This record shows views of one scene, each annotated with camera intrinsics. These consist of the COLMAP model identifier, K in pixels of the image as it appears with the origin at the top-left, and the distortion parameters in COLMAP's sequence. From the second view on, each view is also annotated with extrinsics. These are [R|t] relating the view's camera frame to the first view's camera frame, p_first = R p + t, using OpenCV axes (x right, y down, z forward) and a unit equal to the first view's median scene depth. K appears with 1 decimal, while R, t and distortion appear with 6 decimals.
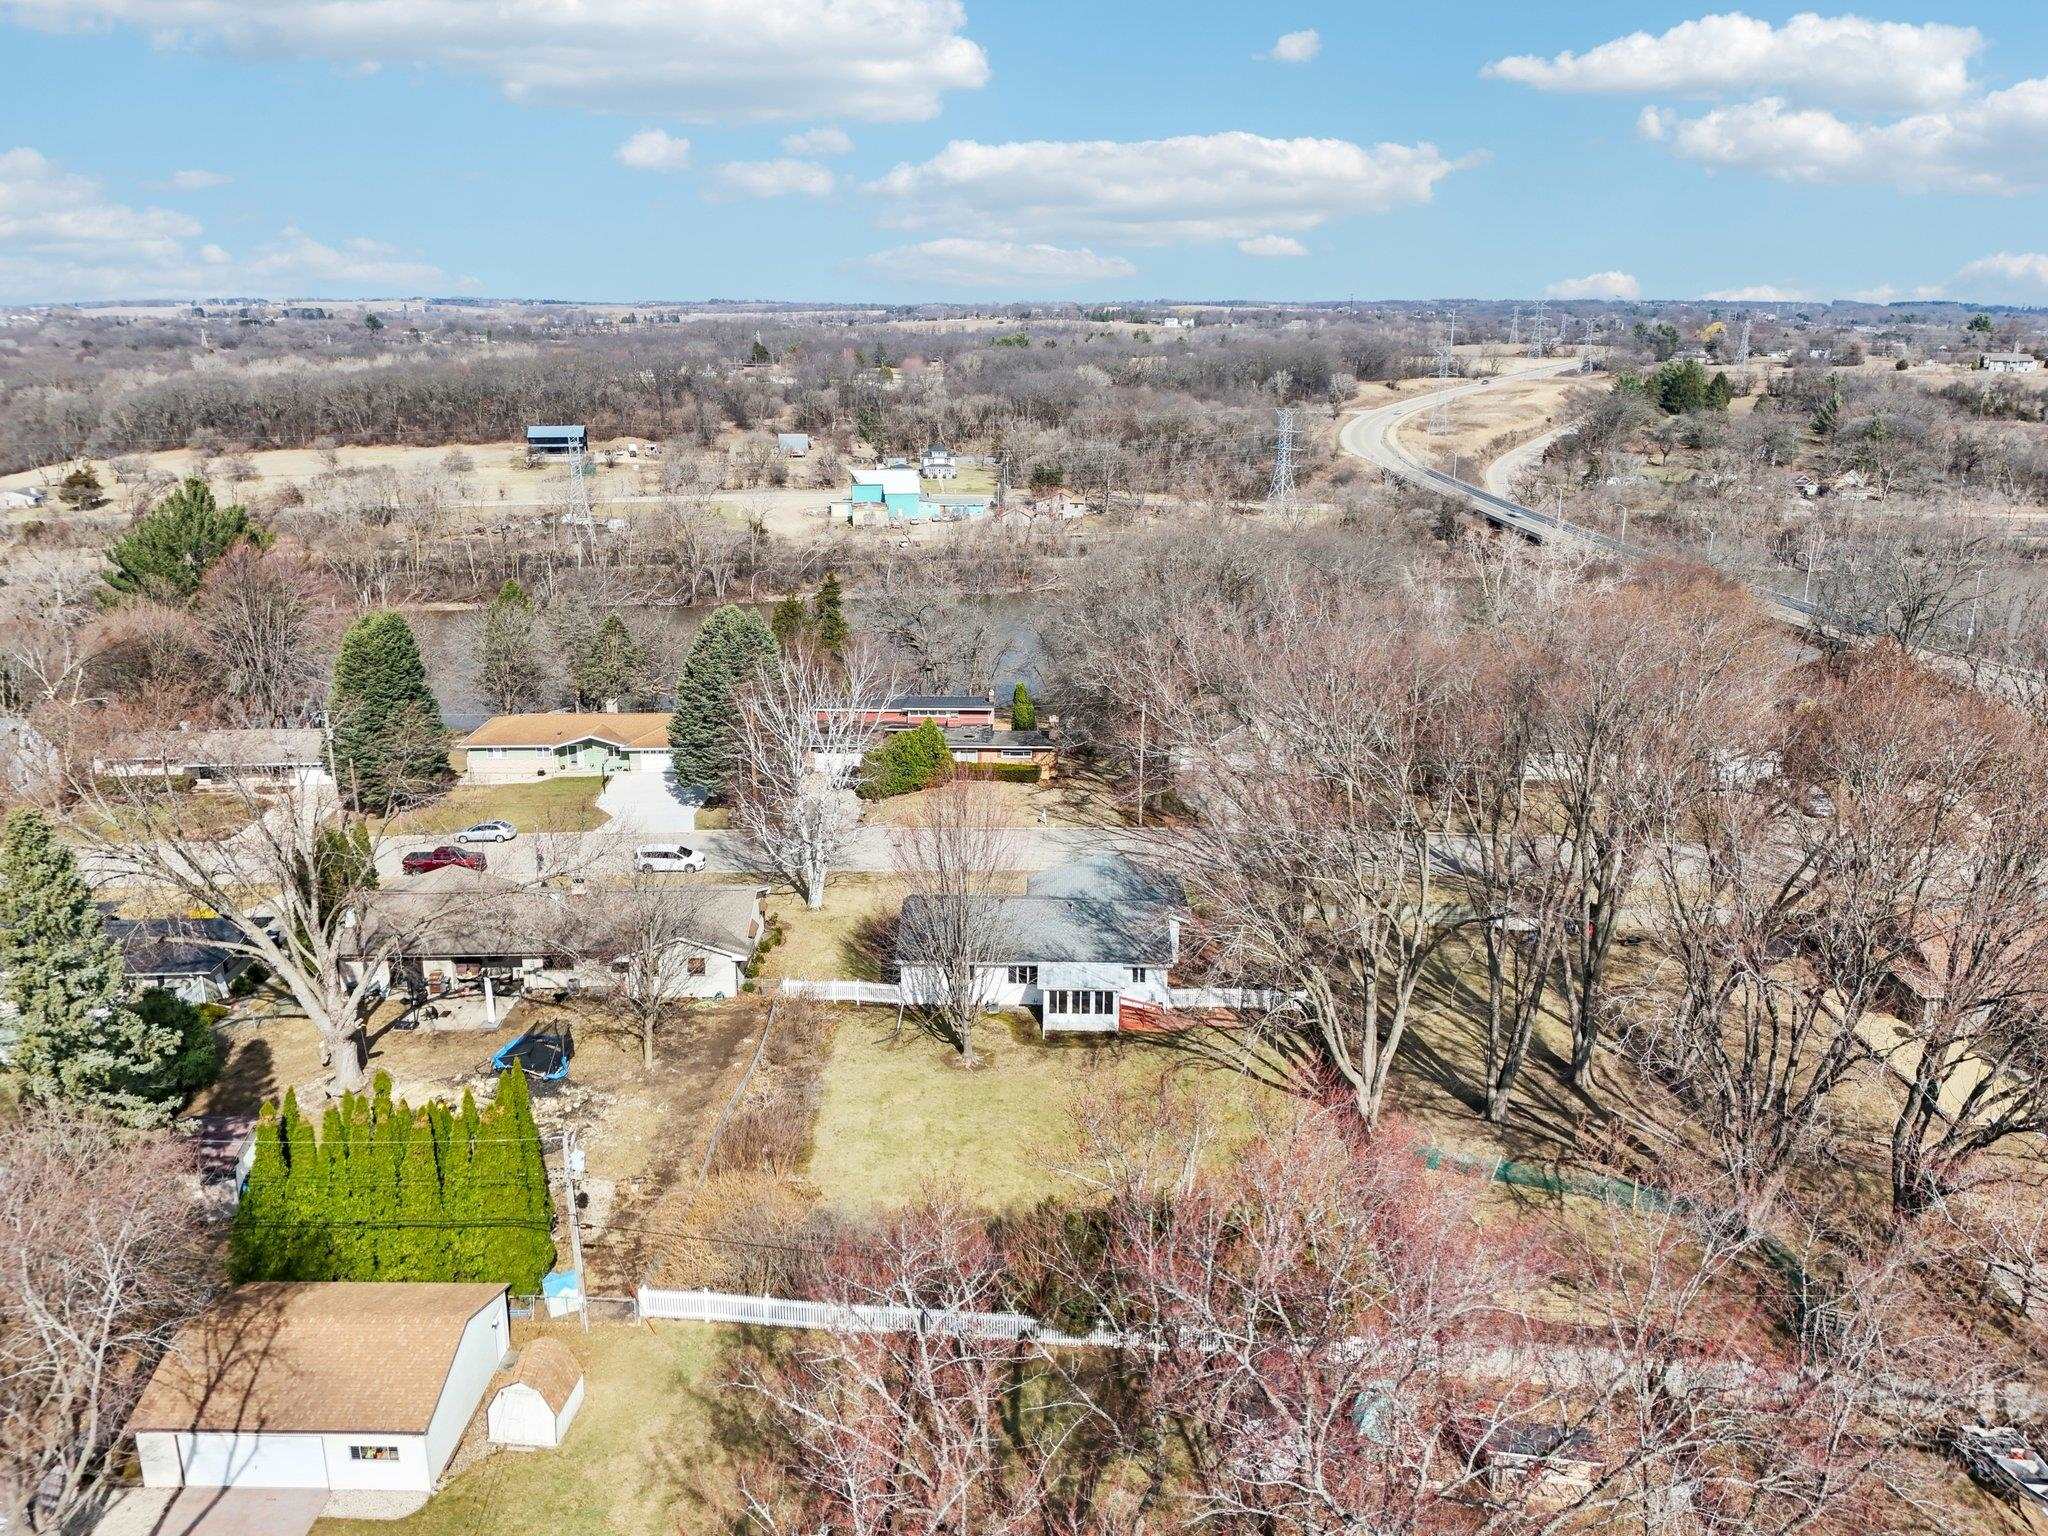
lens RADIAL K [[1458.8, 0, 1065.9], [0, 1458.8, 773.4], [0, 0, 1]] dist [0.072790, -0.127737]
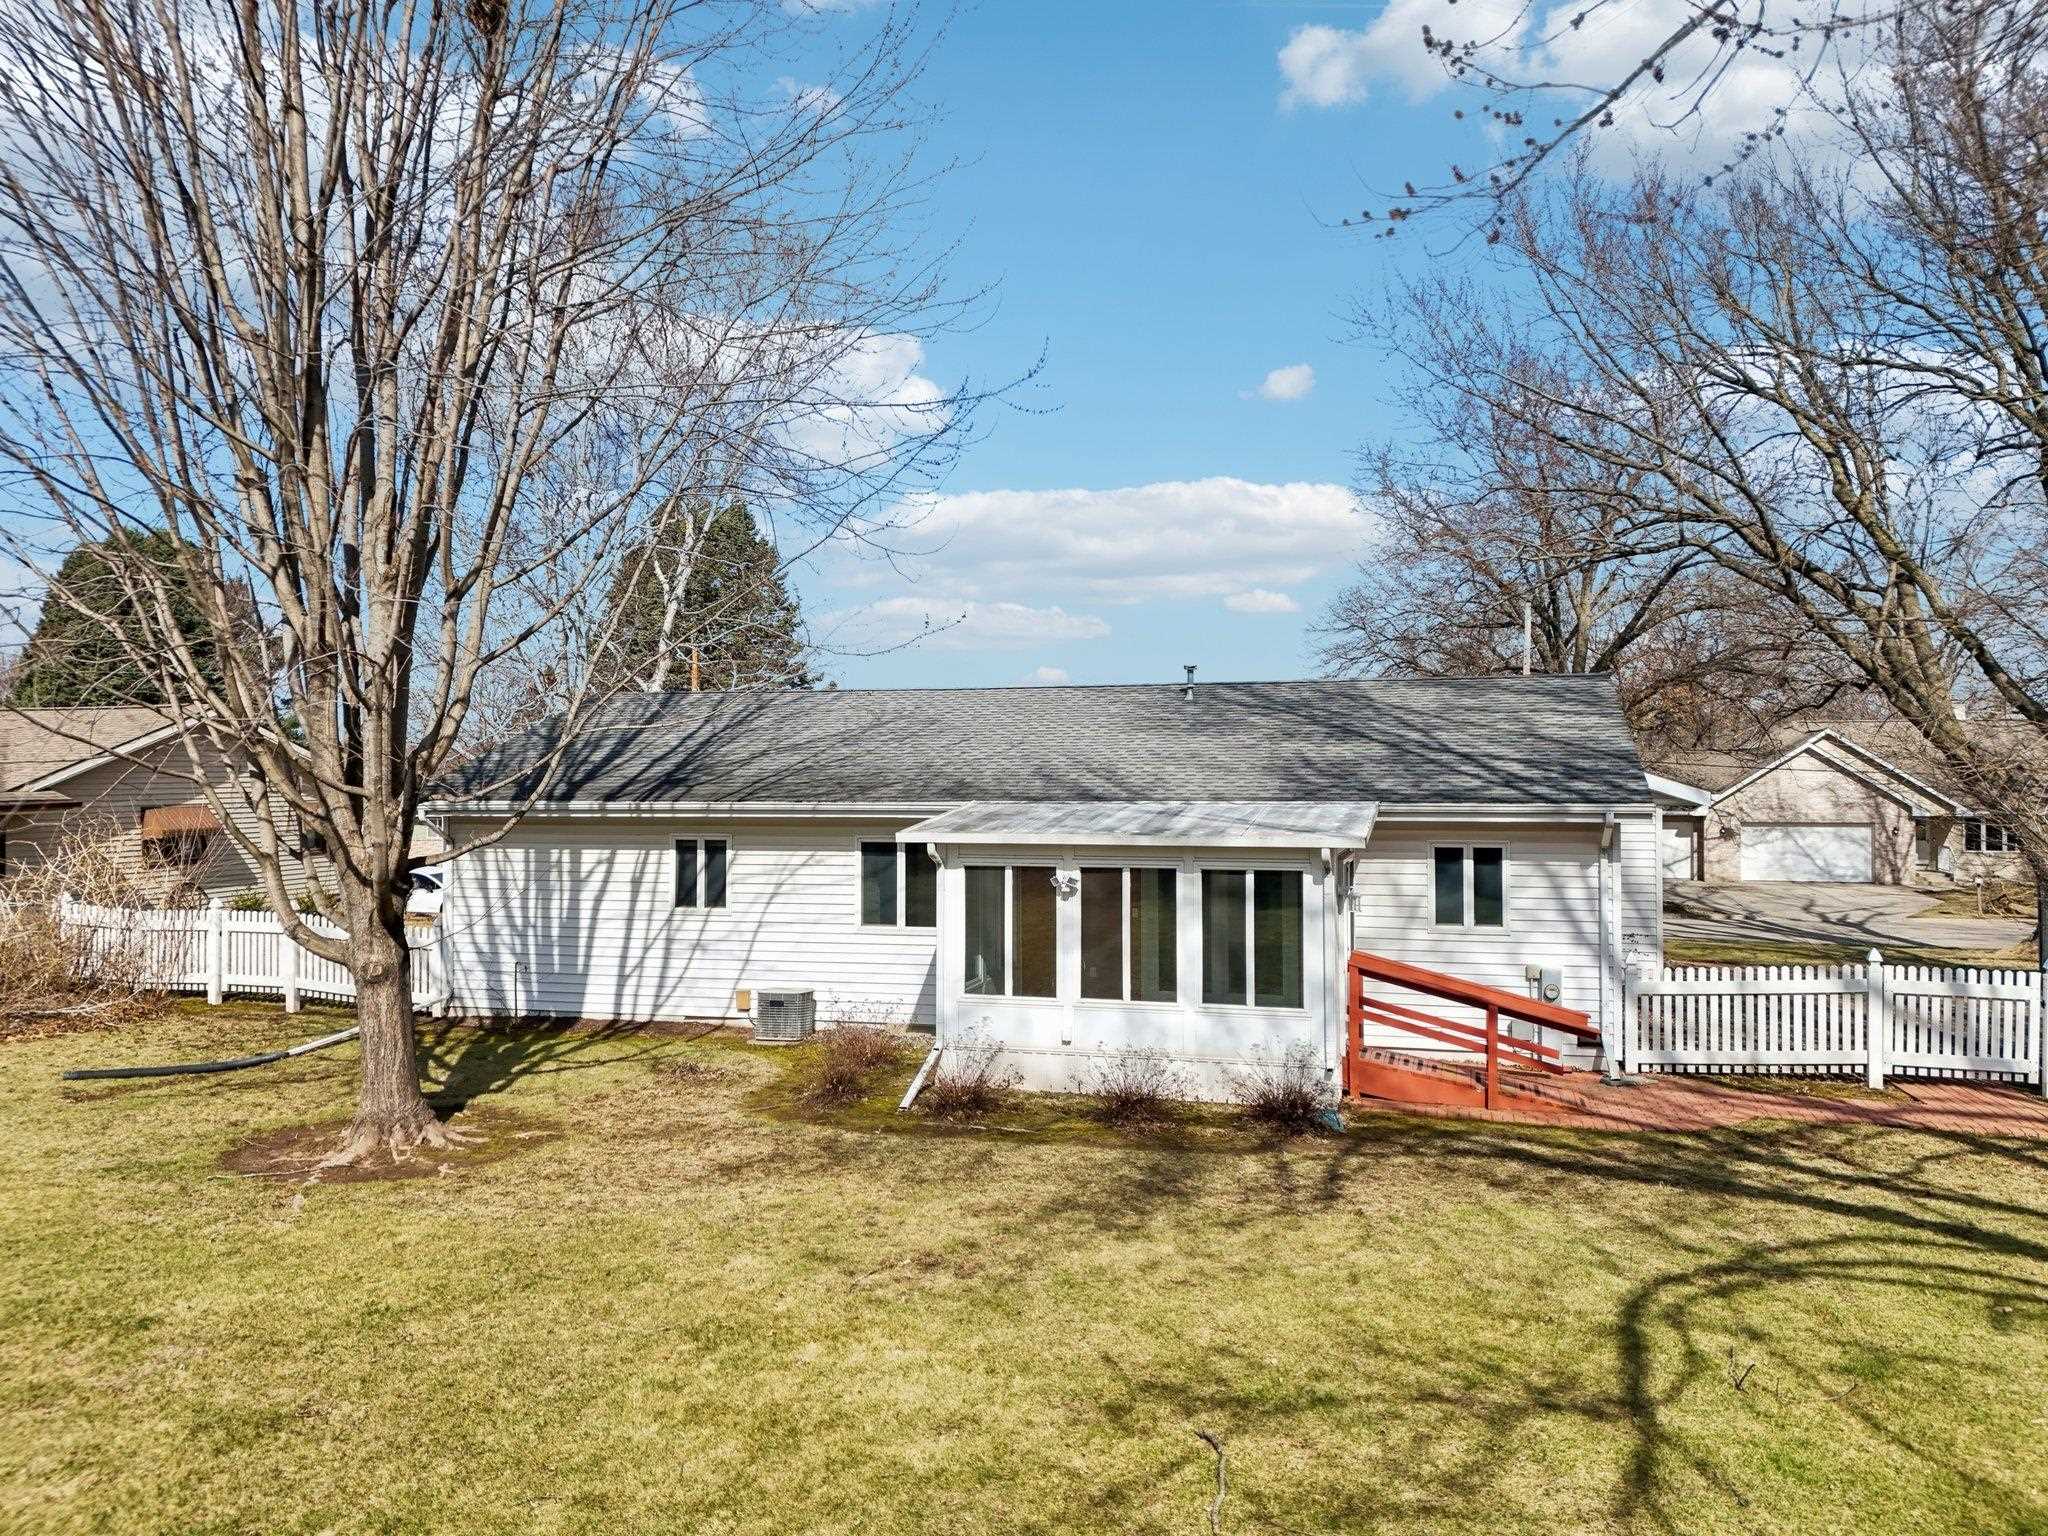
lens RADIAL K [[1479.2, 0, 1024.0], [0, 1479.2, 768.0], [0, 0, 1]] dist [0.062310, -0.061095]
pose [[0.964242, -0.011867, -0.264758, 0.017839], [-0.069264, 0.952992, -0.294972, 0.073210], [0.255813, 0.302762, 0.918093, 0.310022]]
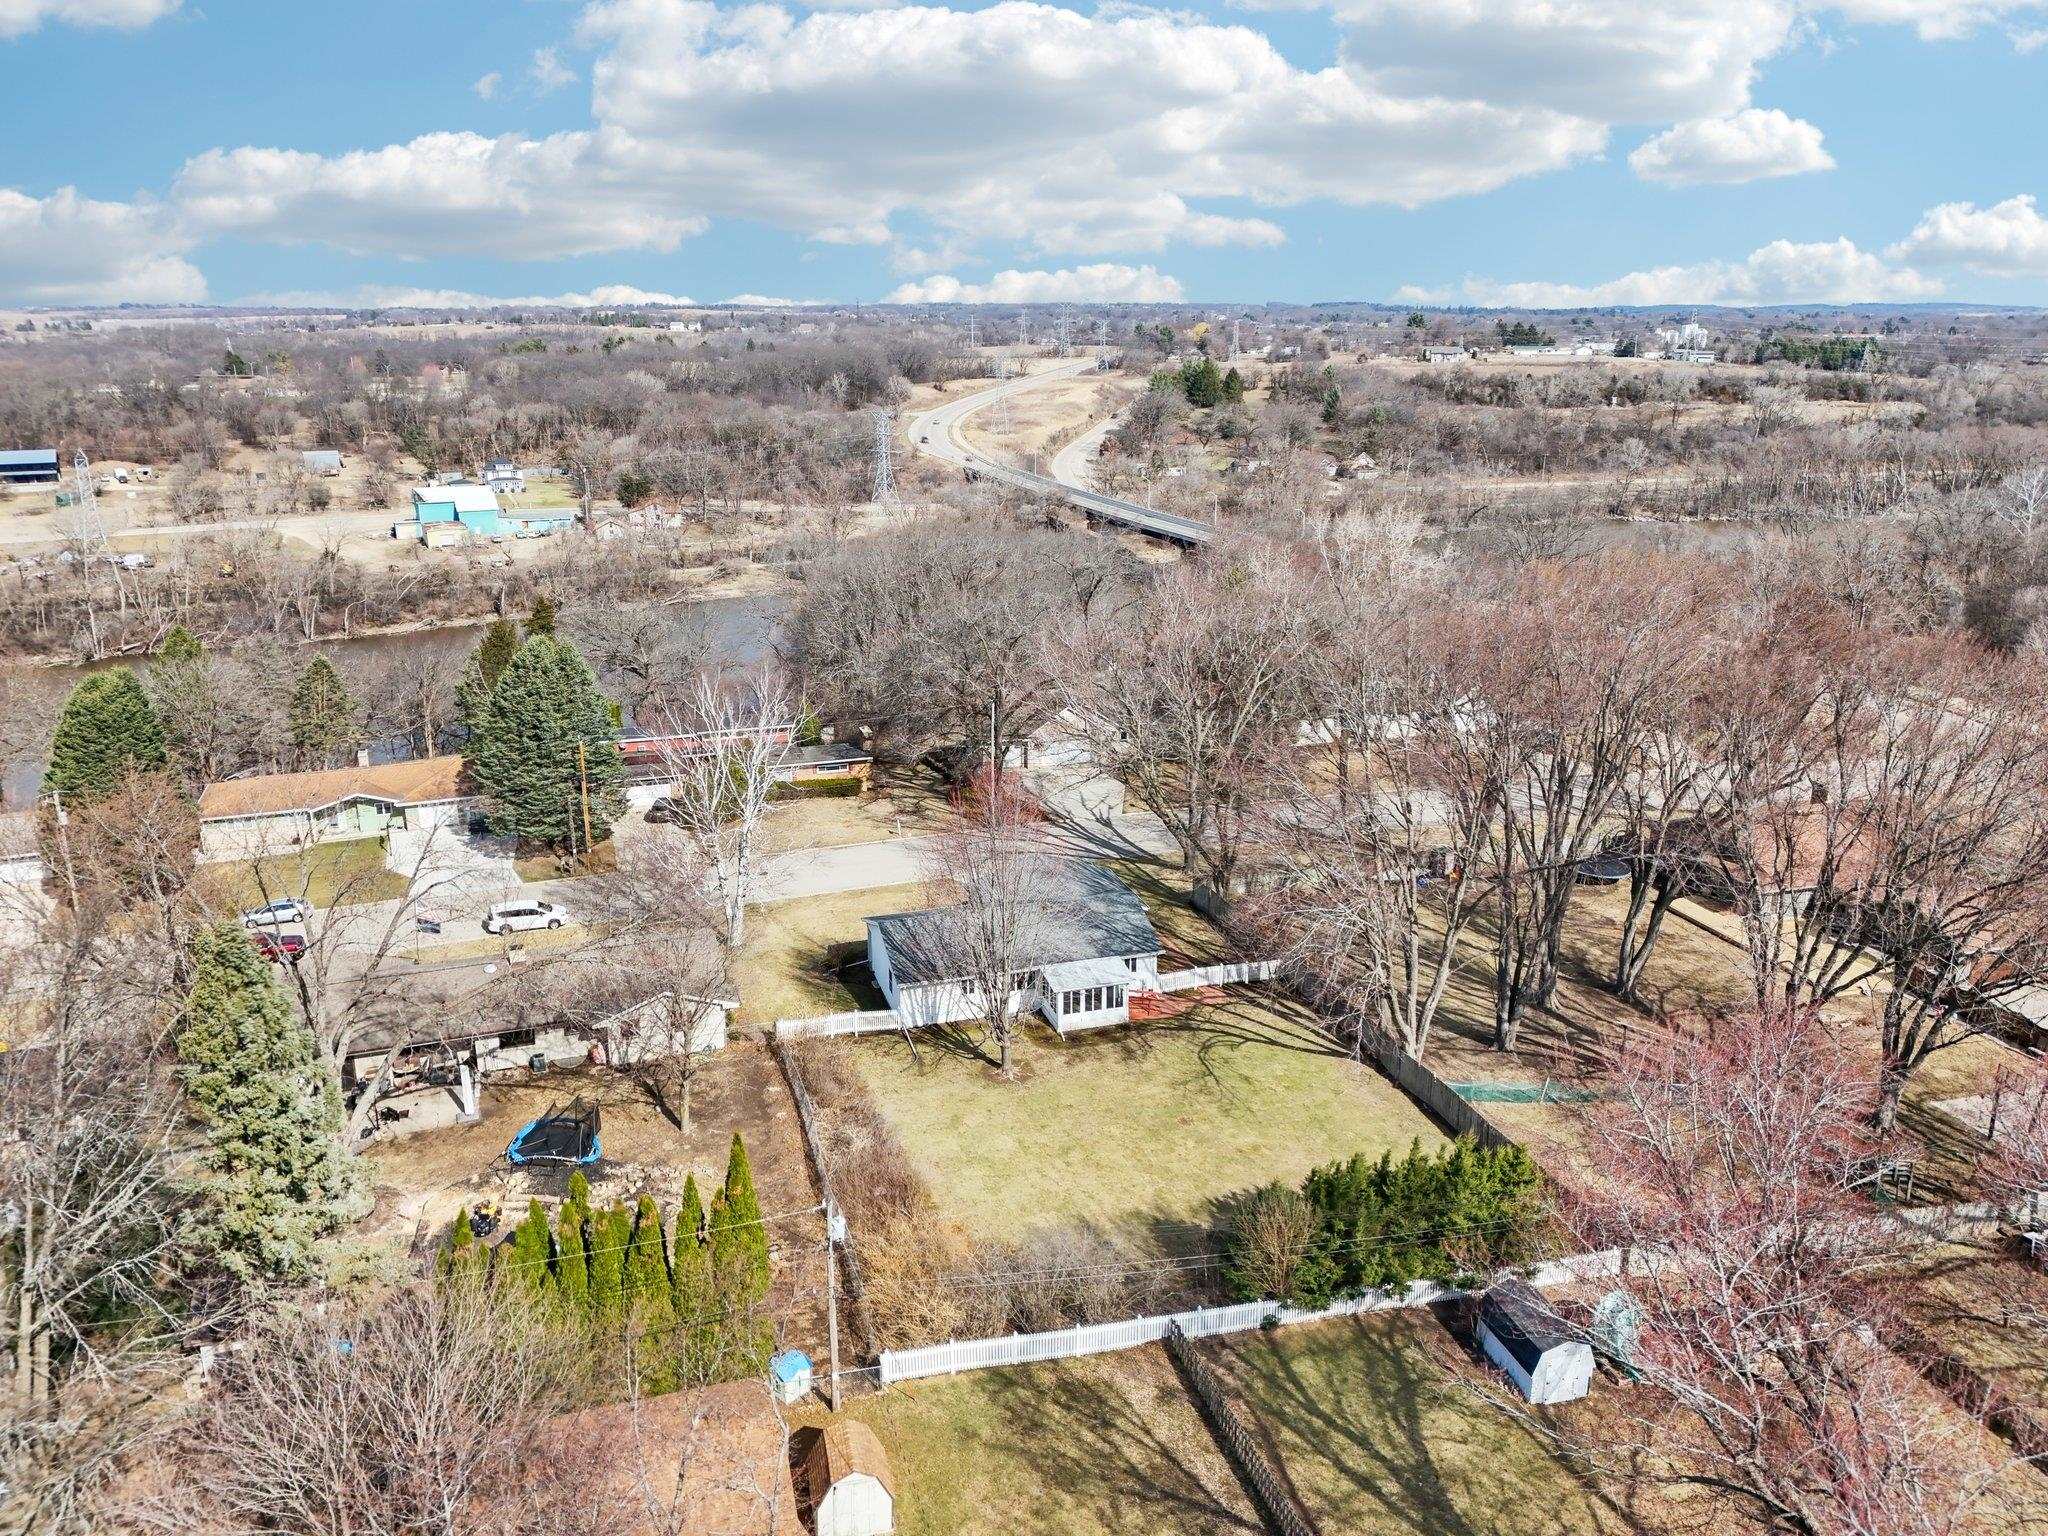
lens RADIAL K [[1463.0, 0, 1024.0], [0, 1463.0, 768.0], [0, 0, 1]] dist [0.068436, -0.060457]
pose [[0.954376, -0.096035, 0.282744, -0.115168], [0.097804, 0.995174, 0.007885, -0.005196], [-0.282137, 0.020128, 0.959163, 0.017506]]
